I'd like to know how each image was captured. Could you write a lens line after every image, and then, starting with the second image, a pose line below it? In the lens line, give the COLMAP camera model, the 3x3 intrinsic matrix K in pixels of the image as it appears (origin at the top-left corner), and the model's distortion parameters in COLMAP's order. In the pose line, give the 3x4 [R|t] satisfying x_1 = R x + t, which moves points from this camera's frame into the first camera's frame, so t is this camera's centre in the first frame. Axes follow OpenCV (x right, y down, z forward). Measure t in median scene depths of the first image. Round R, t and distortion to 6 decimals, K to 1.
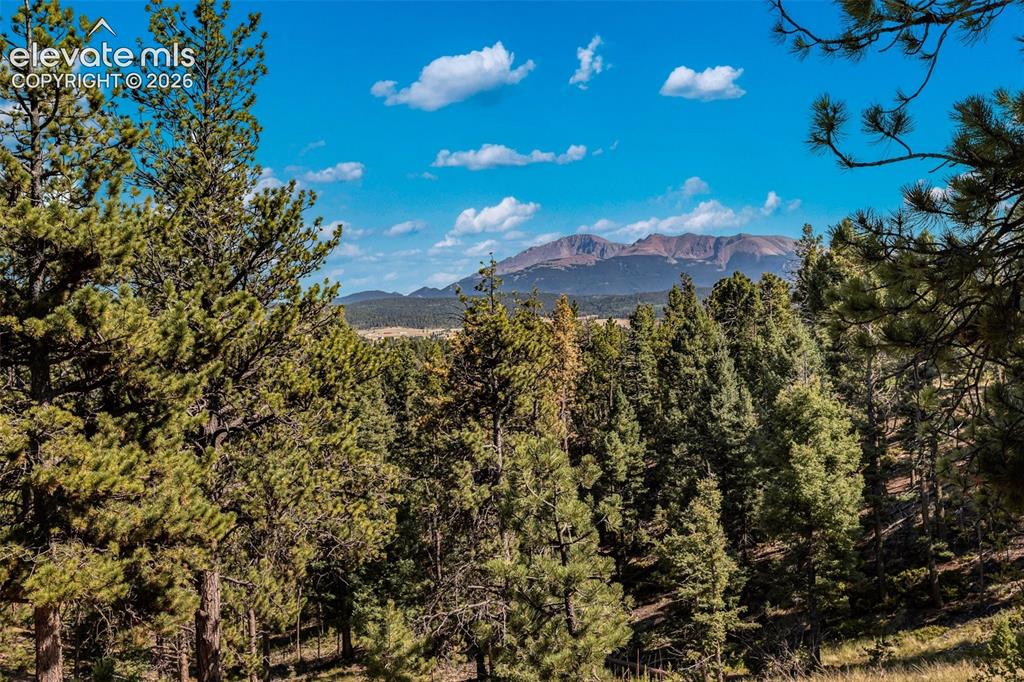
lens RADIAL K [[970.0, 0, 512.5], [0, 970.0, 341.9], [0, 0, 1]] dist [-0.011448, 0.000000]
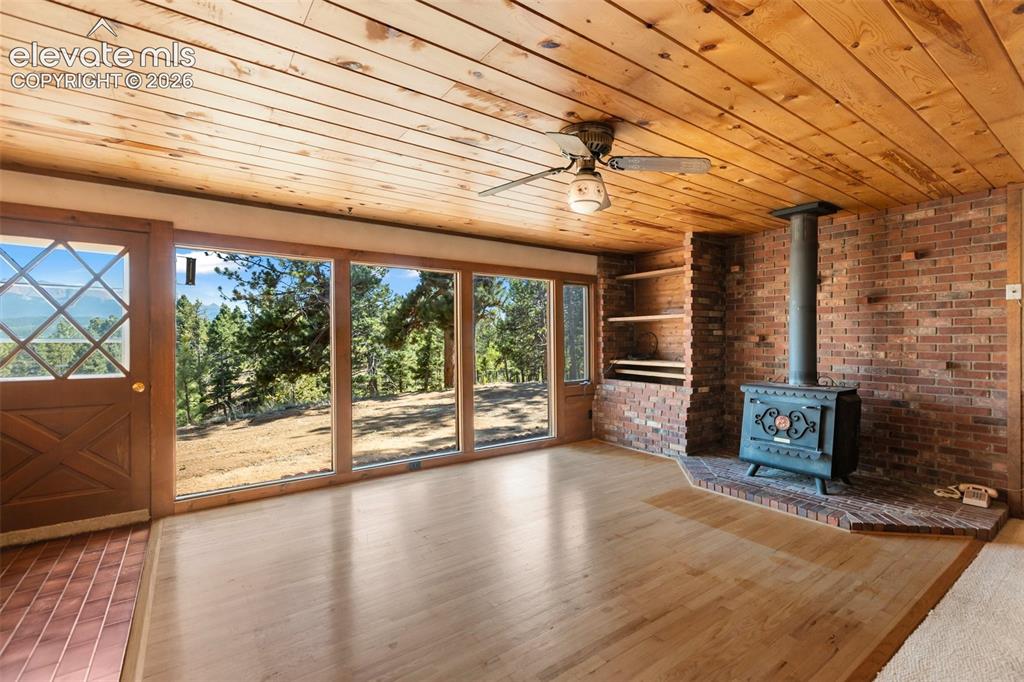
lens RADIAL K [[457.8, 0, 519.2], [0, 457.8, 342.2], [0, 0, 1]] dist [0.004652, -0.003077]
pose [[0.550162, 0.011670, 0.834976, -0.124203], [0.004777, 0.999842, -0.017122, -0.000748], [-0.835044, 0.013408, 0.550020, -0.238455]]
